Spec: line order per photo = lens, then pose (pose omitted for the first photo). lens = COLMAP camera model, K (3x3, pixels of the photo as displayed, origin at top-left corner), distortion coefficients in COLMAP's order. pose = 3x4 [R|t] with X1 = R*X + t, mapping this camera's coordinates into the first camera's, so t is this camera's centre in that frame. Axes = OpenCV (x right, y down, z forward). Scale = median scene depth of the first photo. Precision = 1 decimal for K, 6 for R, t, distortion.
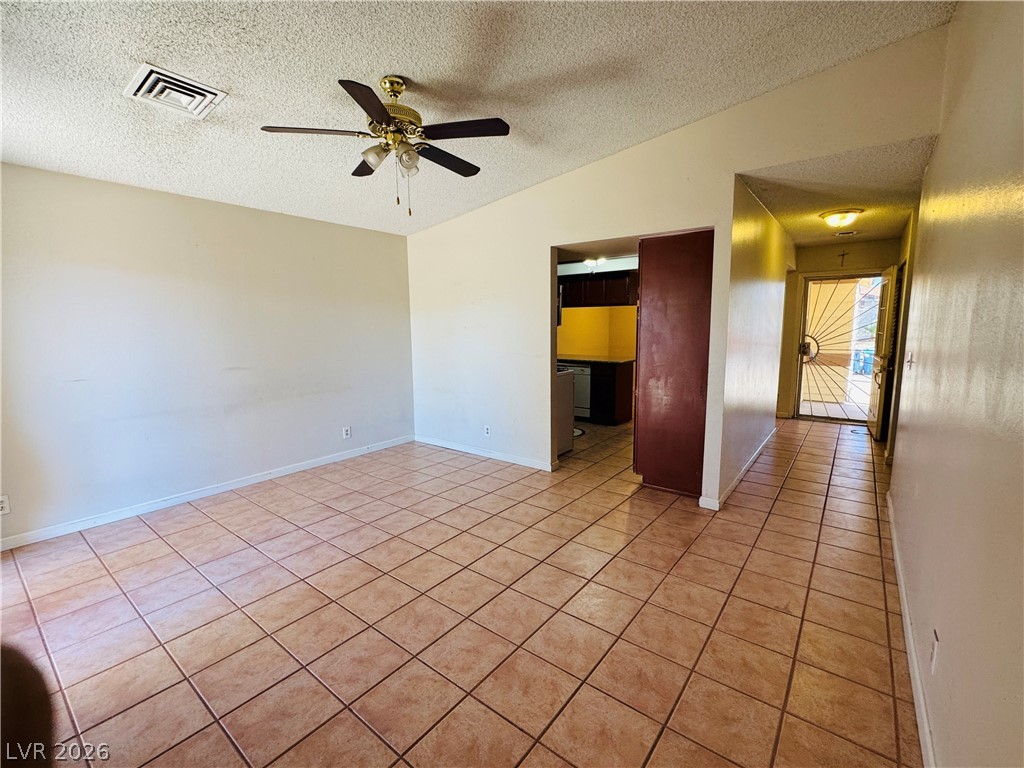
lens RADIAL K [[451.7, 0, 512.0], [0, 451.7, 384.0], [0, 0, 1]] dist [-0.002473, -0.000286]
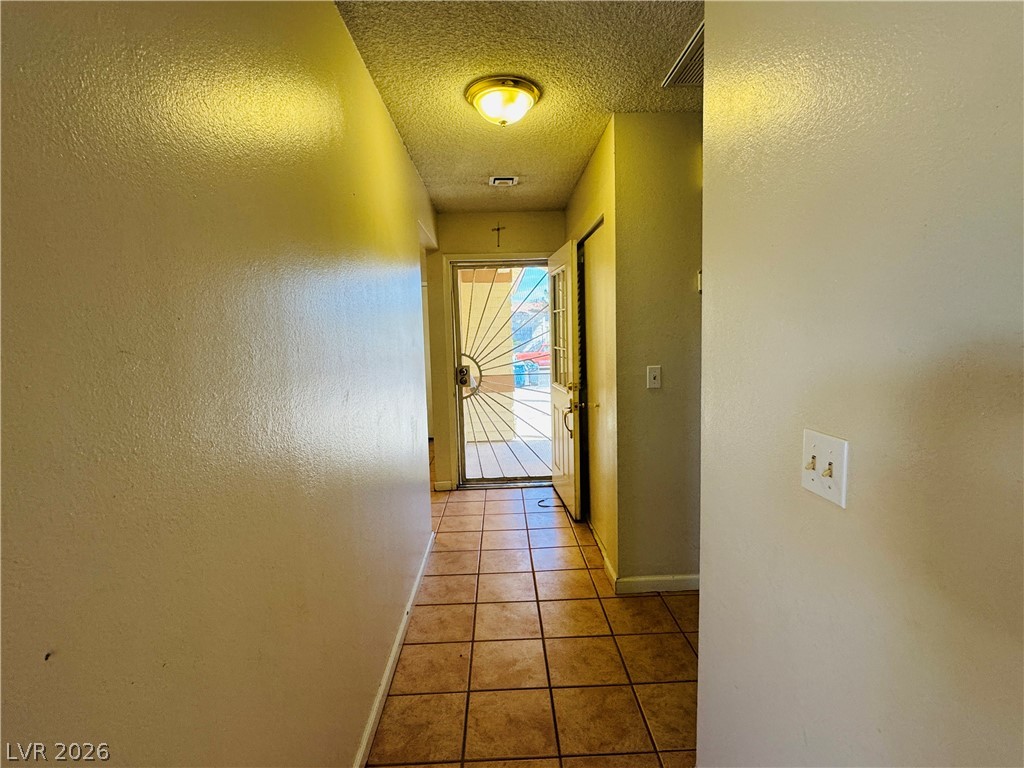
lens RADIAL K [[502.2, 0, 512.0], [0, 502.2, 384.0], [0, 0, 1]] dist [0.000216, 0.000000]
pose [[0.779933, -0.072776, 0.621617, 0.268916], [0.102660, 0.994640, -0.012358, -0.051978], [-0.617386, 0.073454, 0.783224, 0.414200]]
